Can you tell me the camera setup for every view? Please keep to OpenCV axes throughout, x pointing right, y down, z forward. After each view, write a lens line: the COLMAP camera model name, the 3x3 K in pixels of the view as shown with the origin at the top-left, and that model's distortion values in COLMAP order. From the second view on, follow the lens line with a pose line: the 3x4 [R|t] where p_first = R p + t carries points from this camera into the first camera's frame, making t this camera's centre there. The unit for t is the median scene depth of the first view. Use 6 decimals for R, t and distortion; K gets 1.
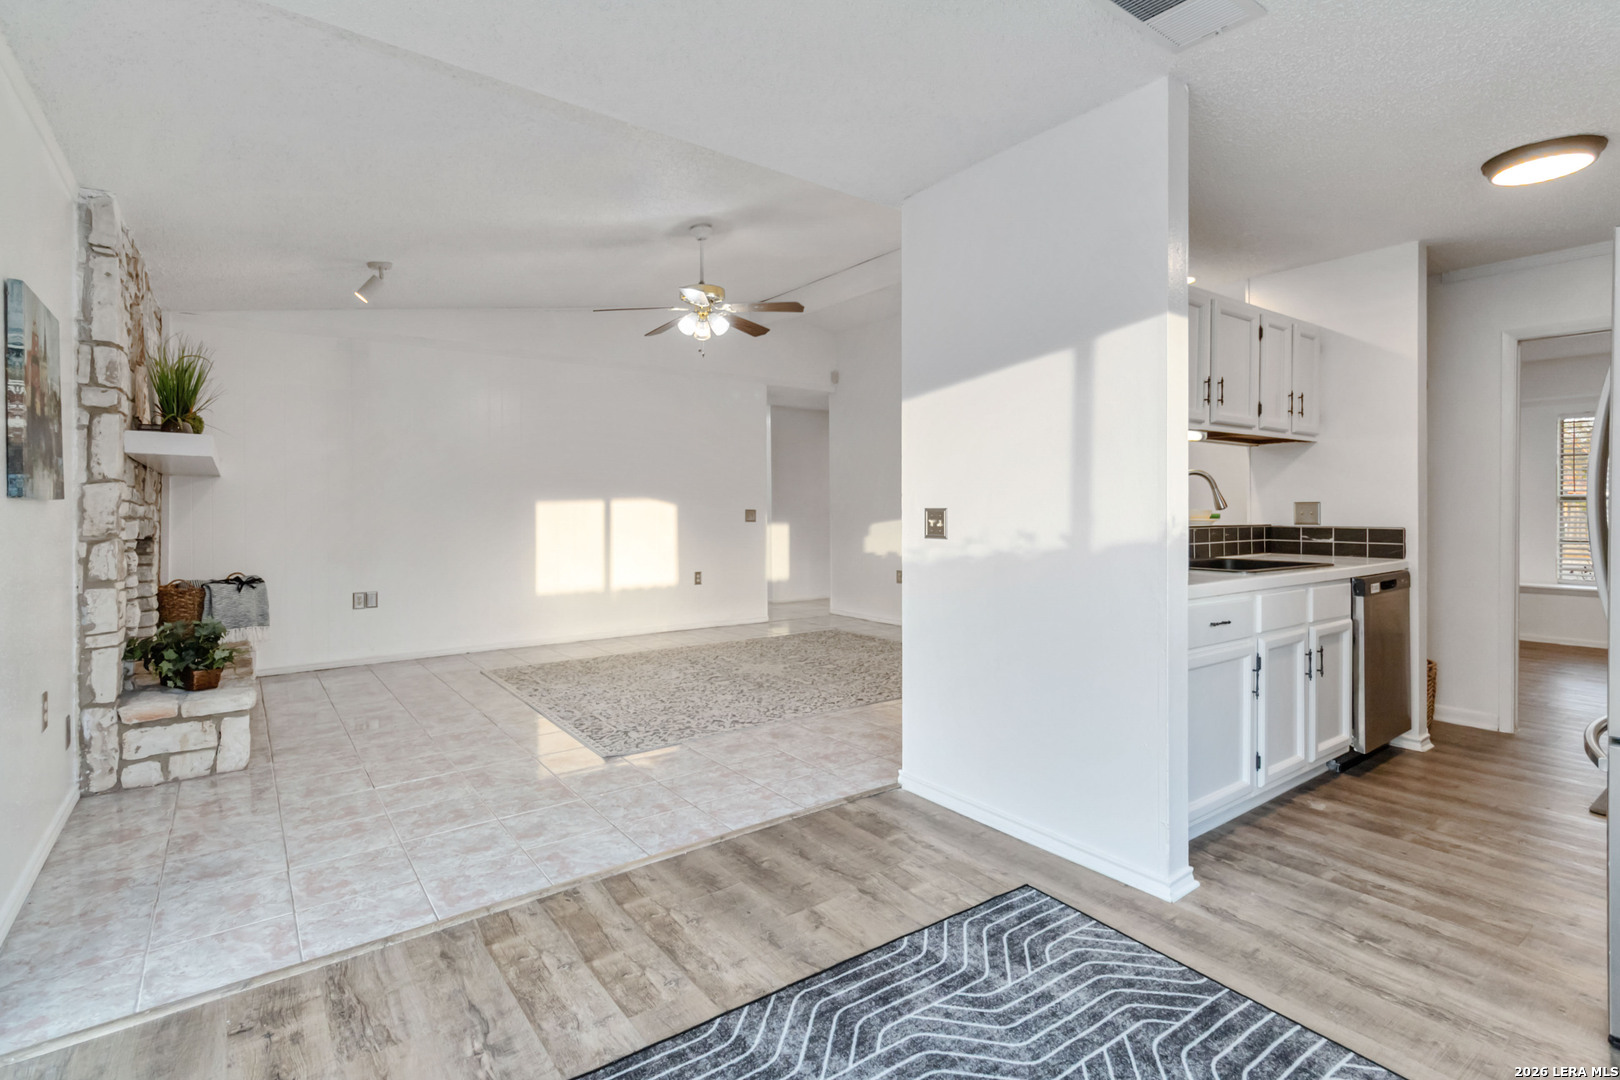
lens RADIAL K [[773.4, 0, 815.7], [0, 773.4, 510.1], [0, 0, 1]] dist [0.000619, 0.000126]
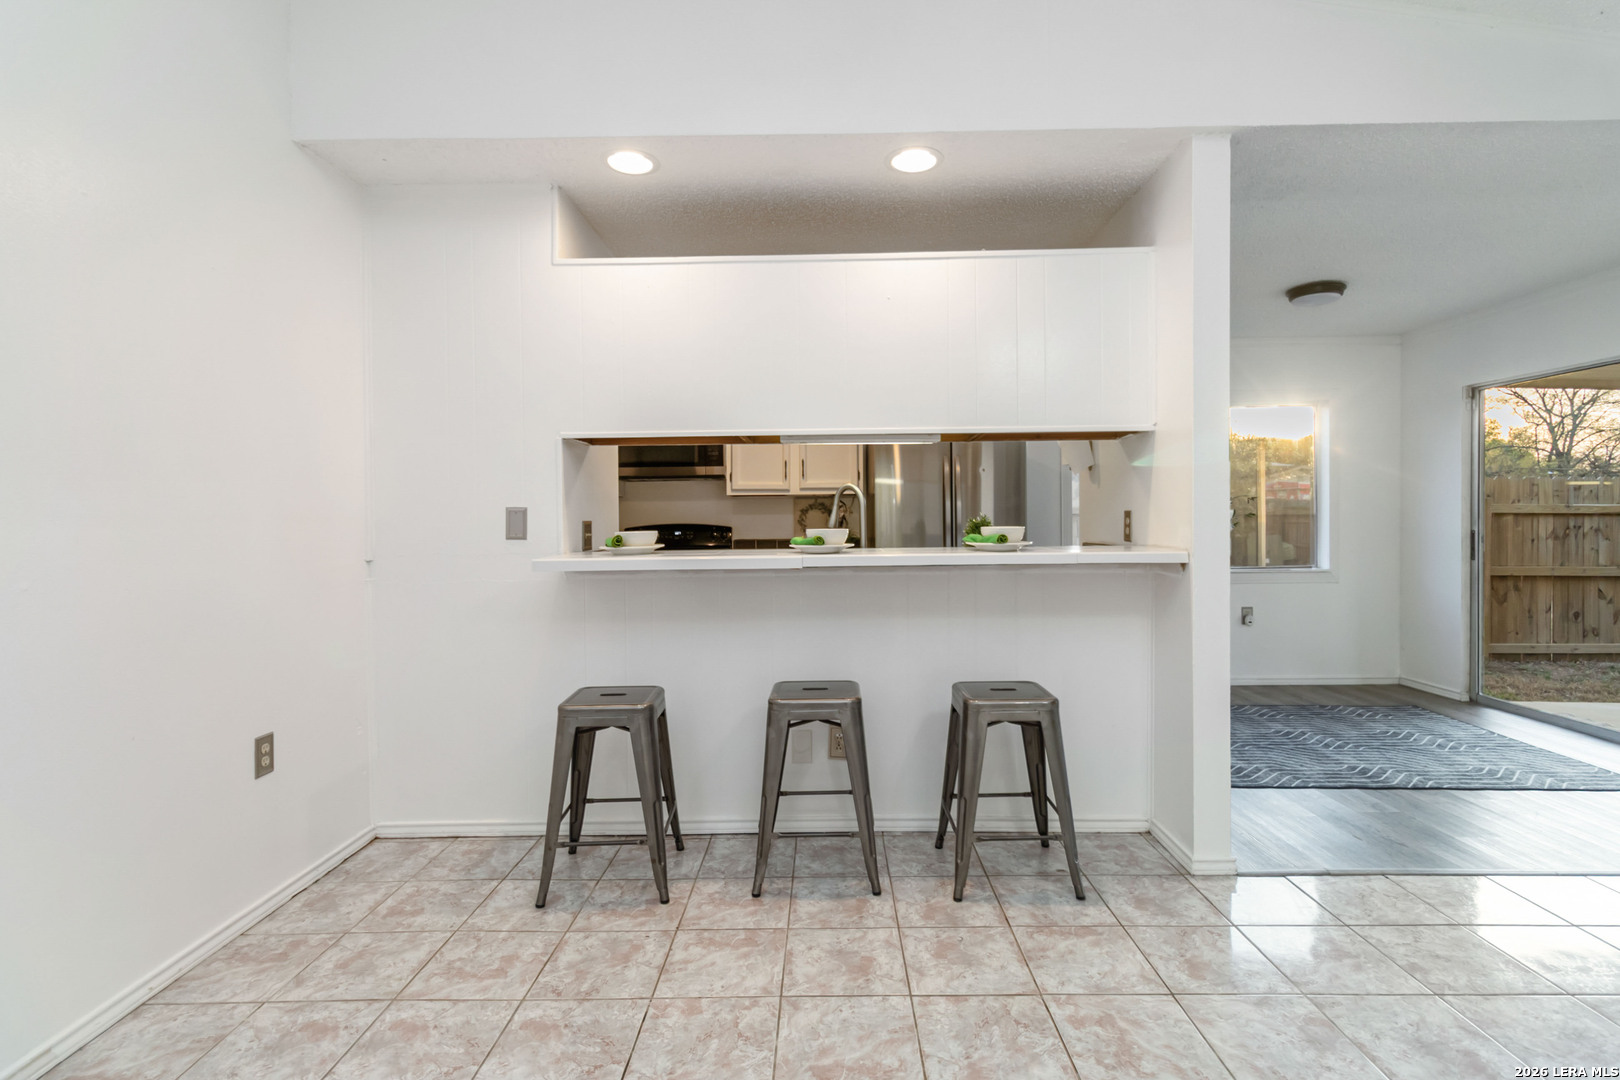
lens RADIAL K [[762.8, 0, 816.3], [0, 762.8, 531.6], [0, 0, 1]] dist [0.000932, 0.000984]
pose [[-0.790803, 0.000367, 0.612070, -0.030923], [0.013985, 0.999750, 0.017470, -0.017830], [-0.611910, 0.022375, -0.790611, 1.976518]]
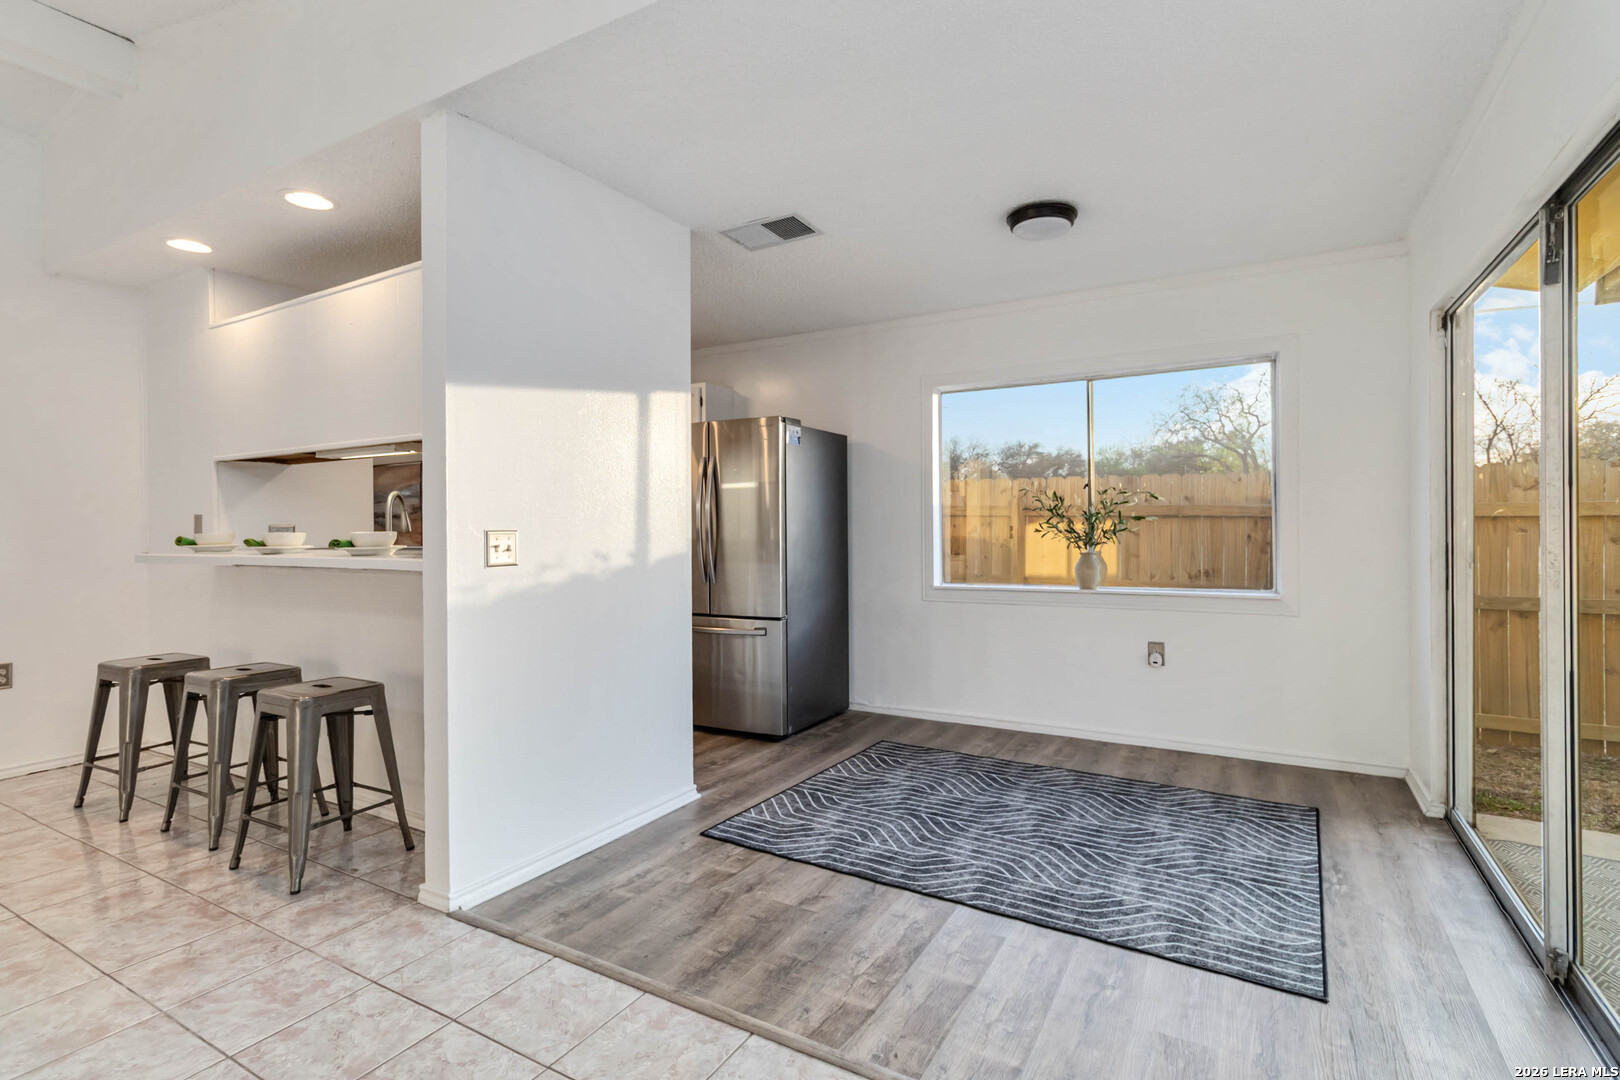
lens RADIAL K [[779.5, 0, 821.1], [0, 779.5, 526.3], [0, 0, 1]] dist [0.003000, 0.000125]
pose [[-0.396818, 0.002585, 0.917894, -0.738583], [0.012031, 0.999925, 0.002385, -0.006046], [-0.917818, 0.011990, -0.396819, 1.020073]]
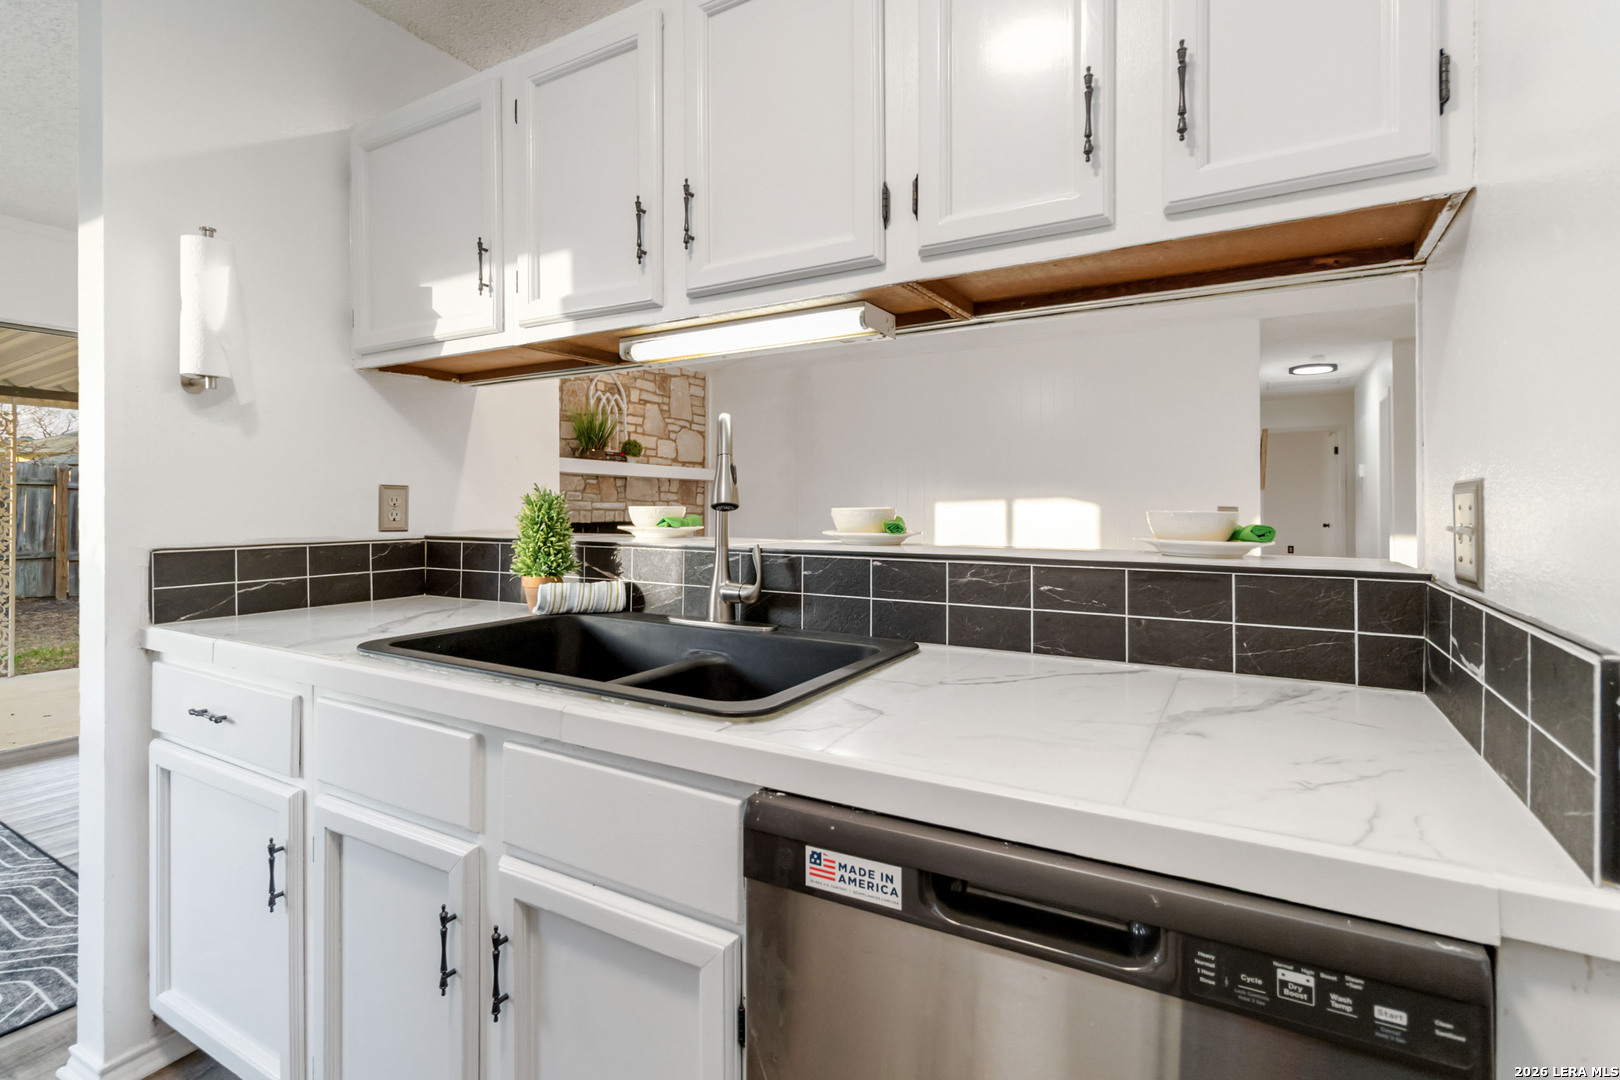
lens RADIAL K [[773.4, 0, 815.7], [0, 773.4, 510.1], [0, 0, 1]] dist [0.000619, 0.000126]
pose [[0.393736, 0.007586, -0.919192, 1.031319], [-0.004895, 0.999969, 0.006156, -0.003984], [0.919211, 0.002075, 0.393761, 1.008246]]
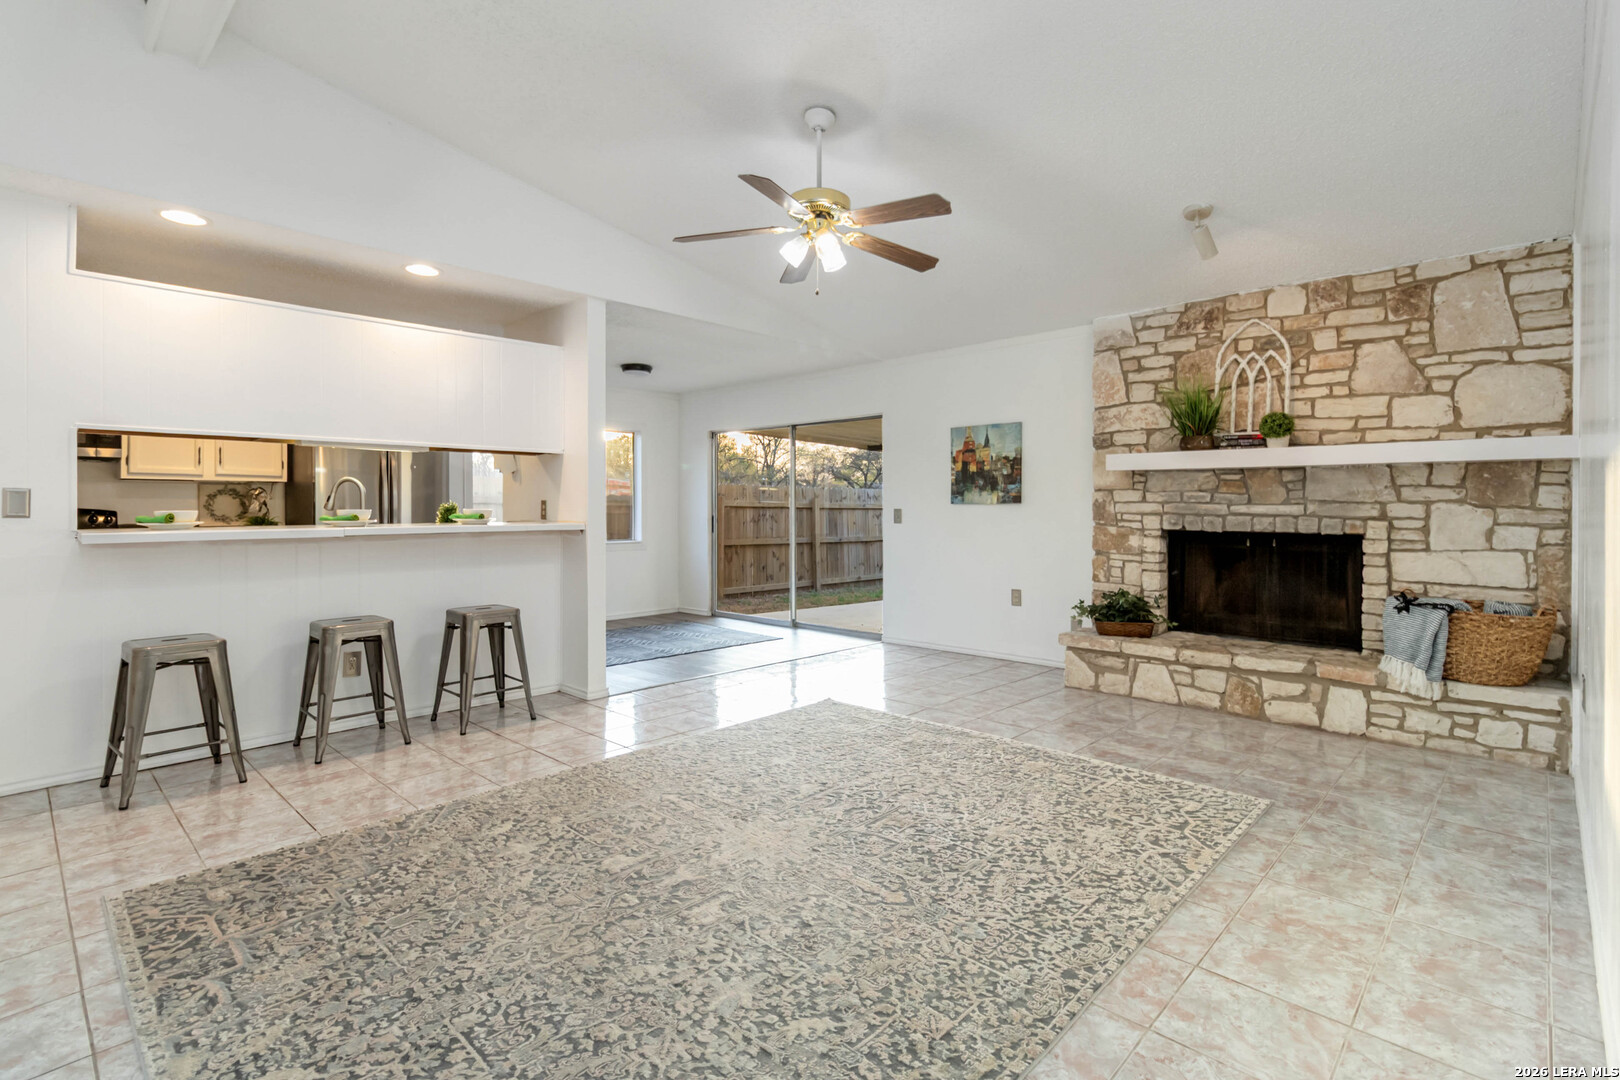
lens RADIAL K [[773.4, 0, 815.7], [0, 773.4, 510.1], [0, 0, 1]] dist [0.000619, 0.000126]
pose [[-0.985485, 0.003394, -0.169731, -0.033060], [0.002057, 0.999965, 0.008052, -0.013676], [0.169753, 0.007586, -0.985458, 2.660053]]
